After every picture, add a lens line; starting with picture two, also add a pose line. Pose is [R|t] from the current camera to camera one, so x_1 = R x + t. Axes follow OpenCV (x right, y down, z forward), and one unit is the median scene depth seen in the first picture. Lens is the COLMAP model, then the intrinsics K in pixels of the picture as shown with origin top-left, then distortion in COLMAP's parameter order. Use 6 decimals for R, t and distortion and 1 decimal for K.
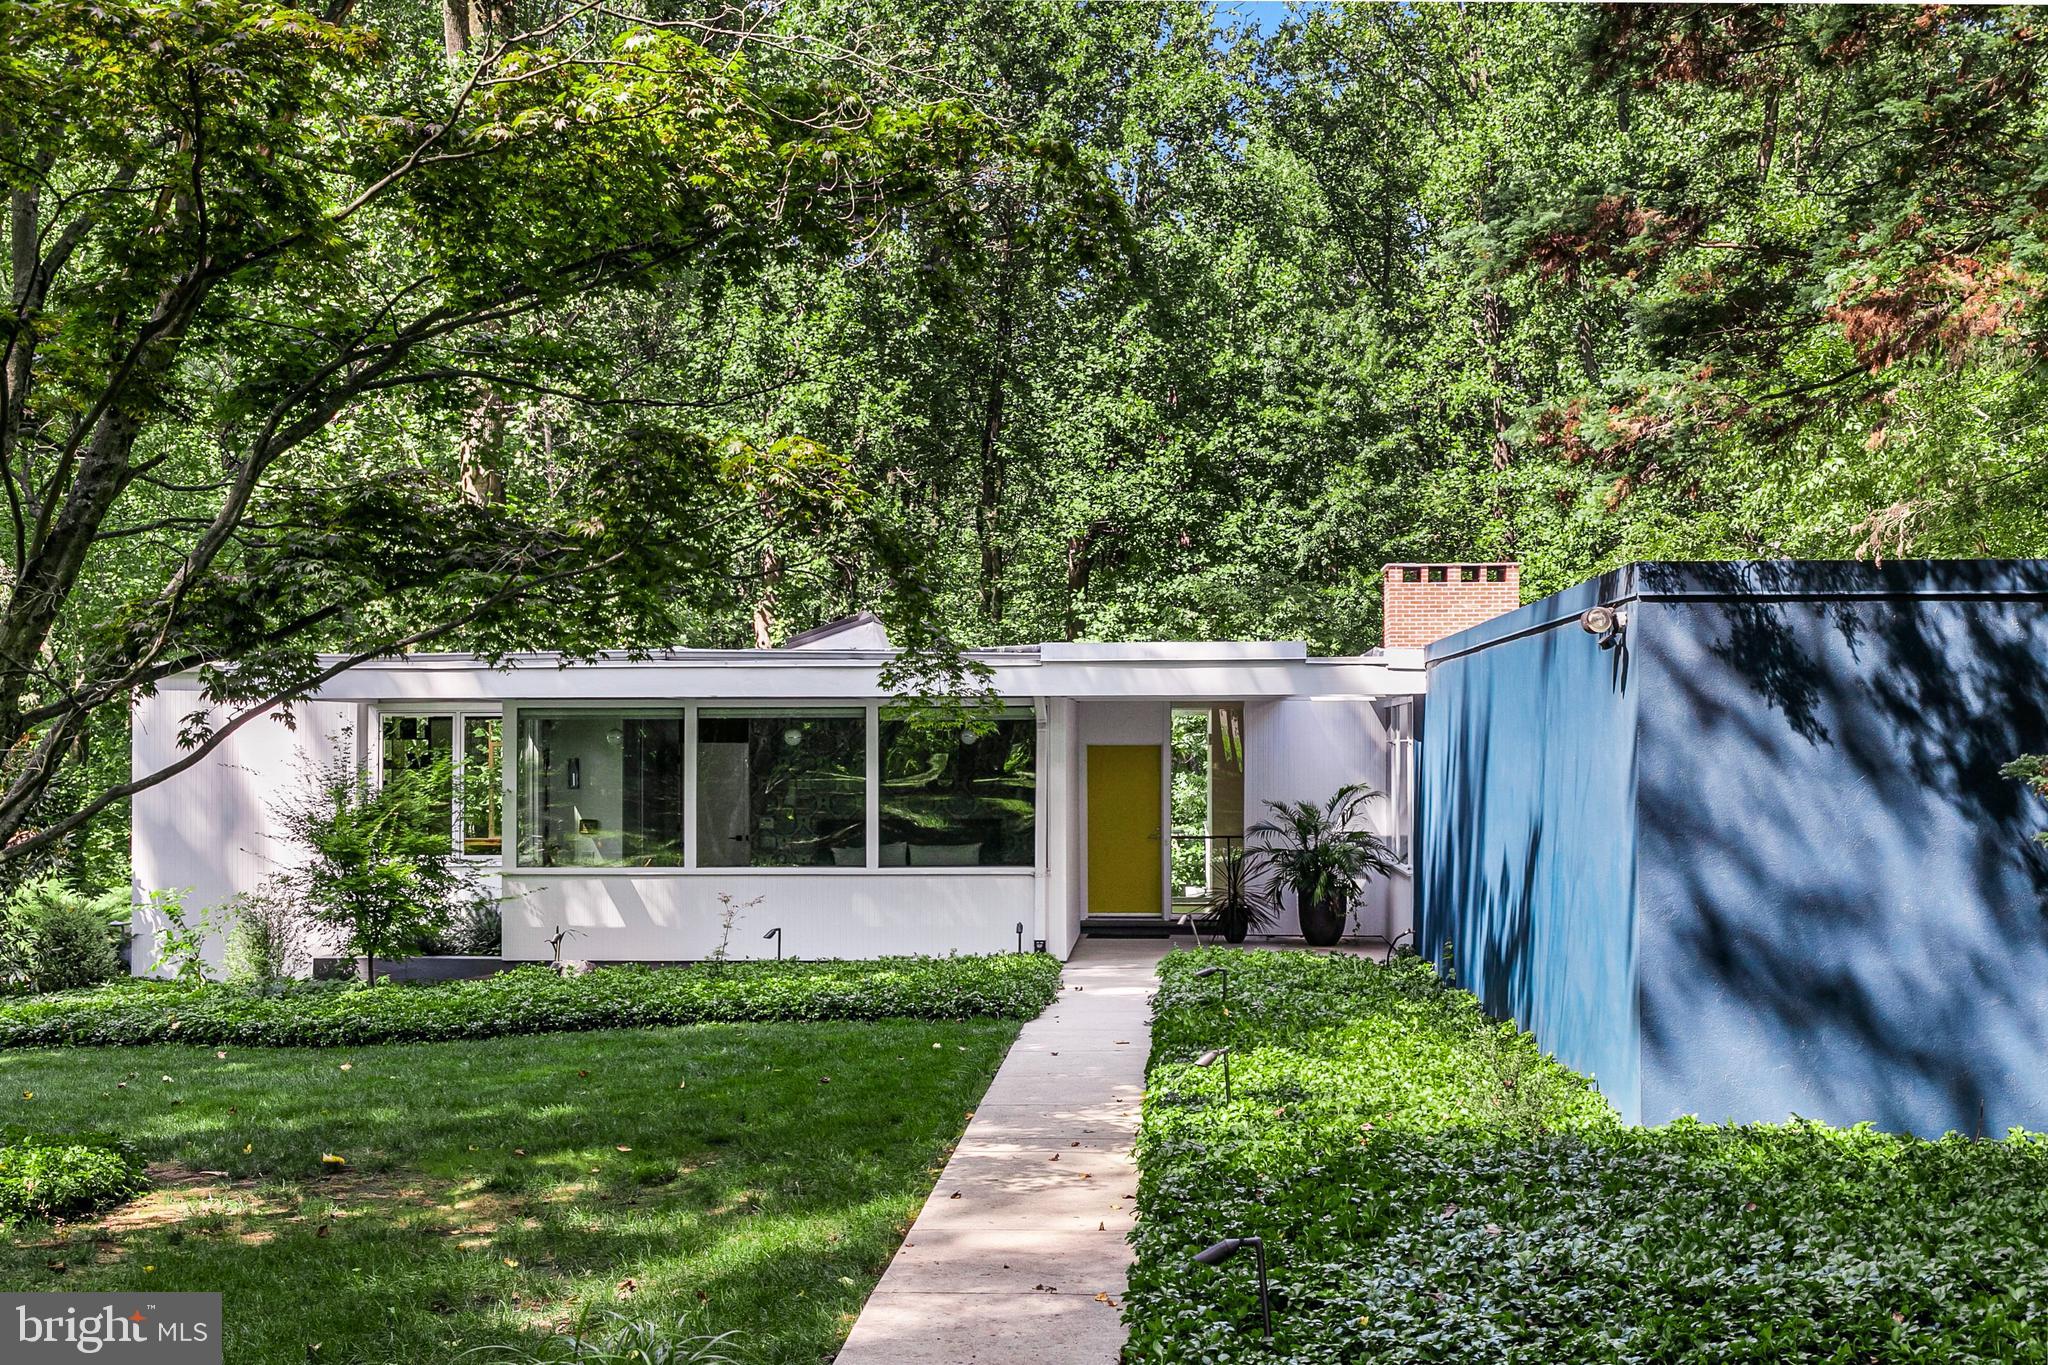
lens RADIAL K [[1289.3, 0, 1024.0], [0, 1289.3, 714.0], [0, 0, 1]] dist [-0.002790, -0.000477]
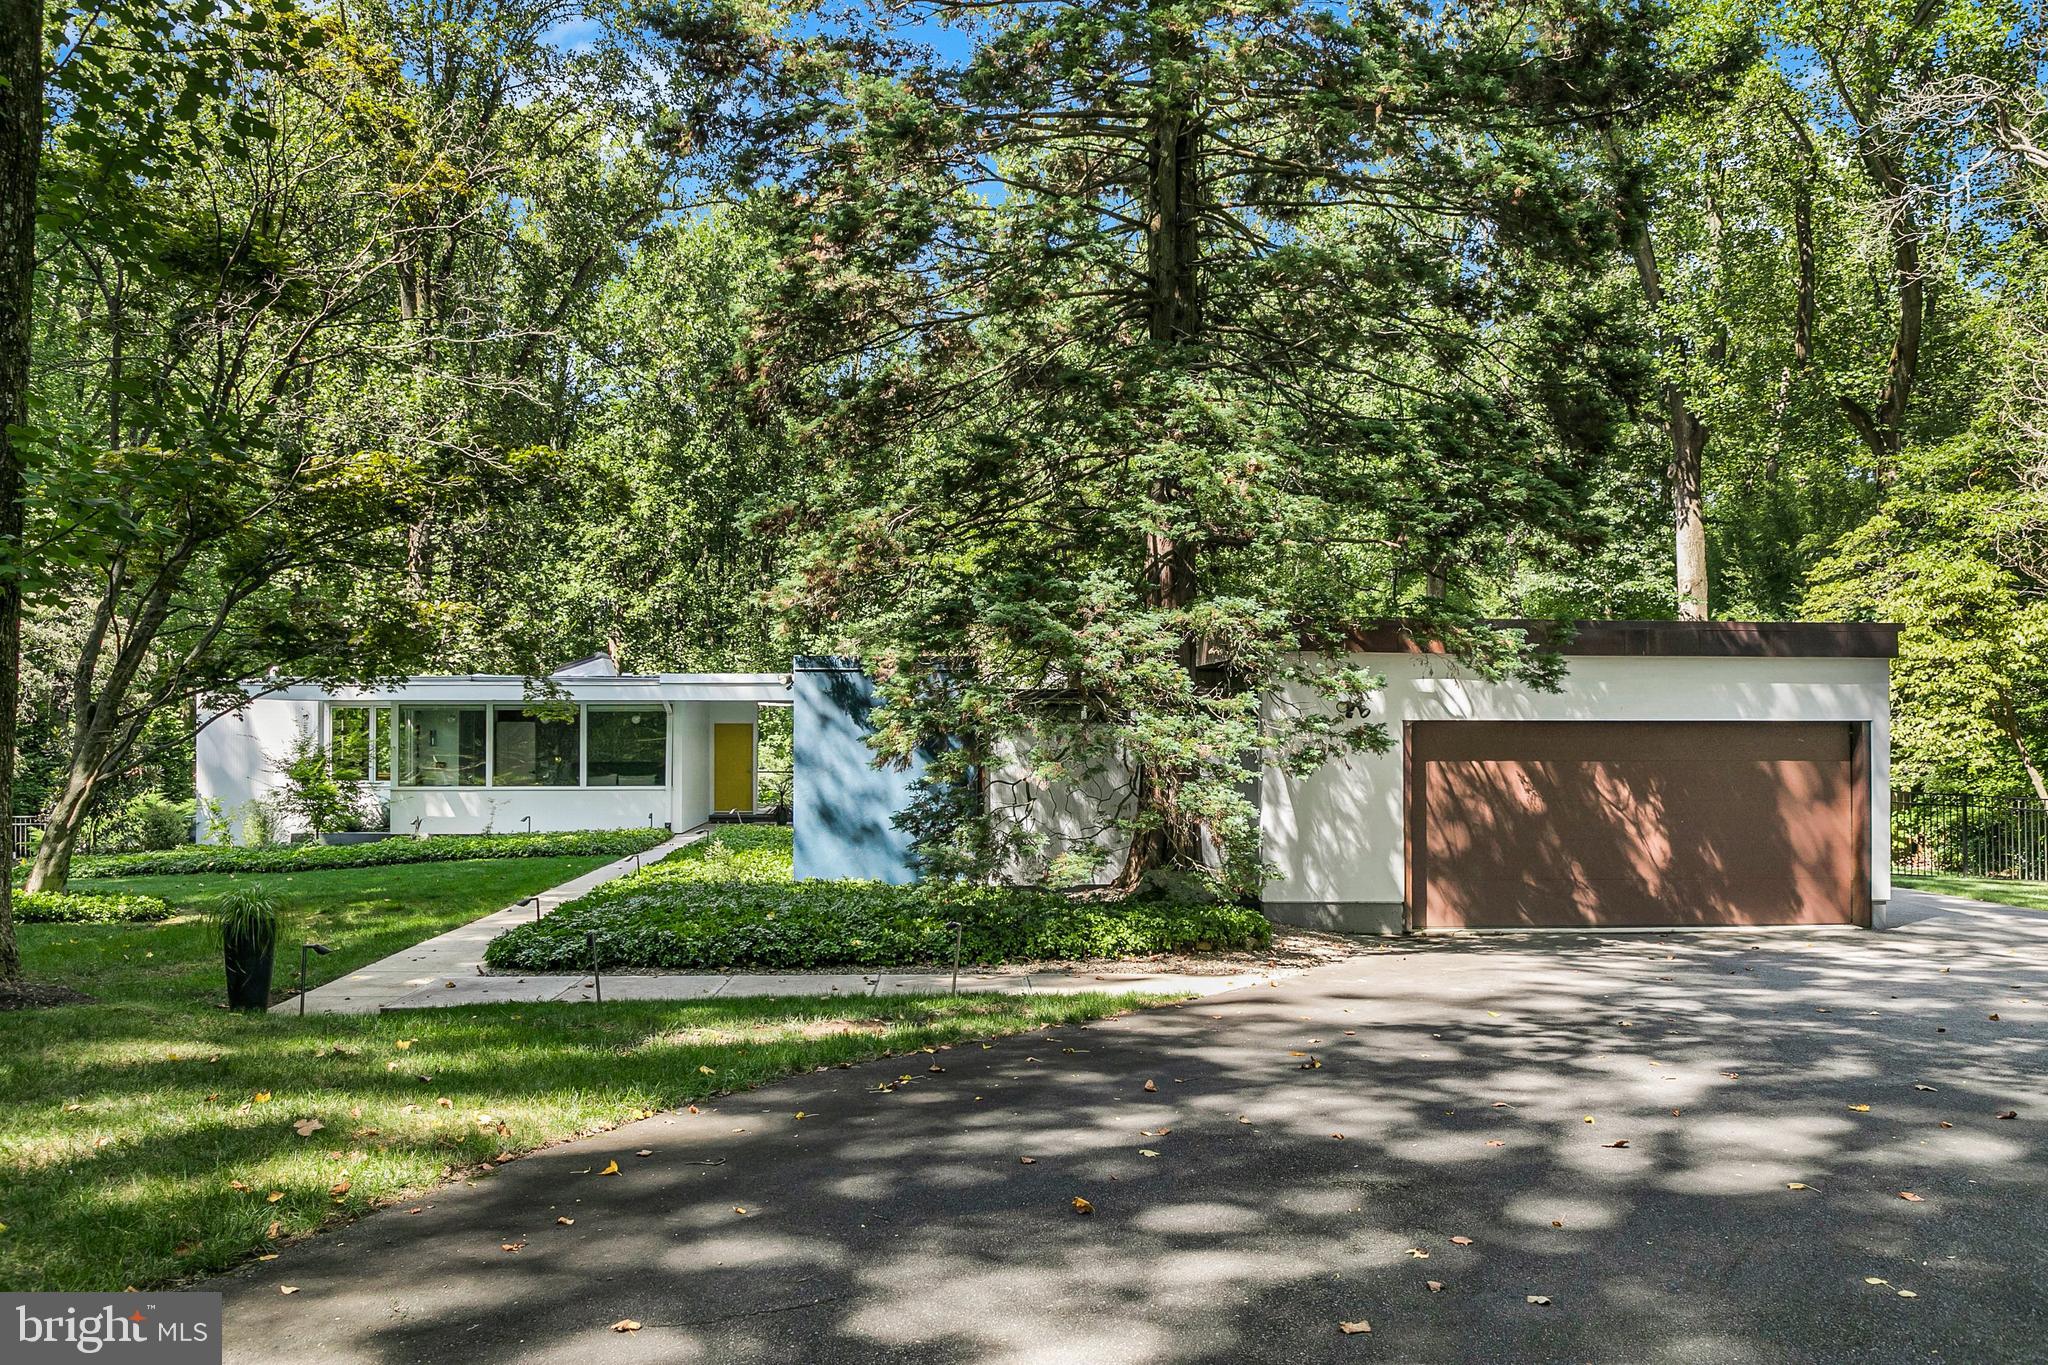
lens RADIAL K [[1005.6, 0, 1034.7], [0, 1005.6, 687.3], [0, 0, 1]] dist [-0.003930, -0.000838]
pose [[0.998967, 0.003167, 0.045341, 0.496884], [-0.003290, 0.999991, 0.002634, -0.037785], [-0.045332, -0.002780, 0.998968, -0.557452]]
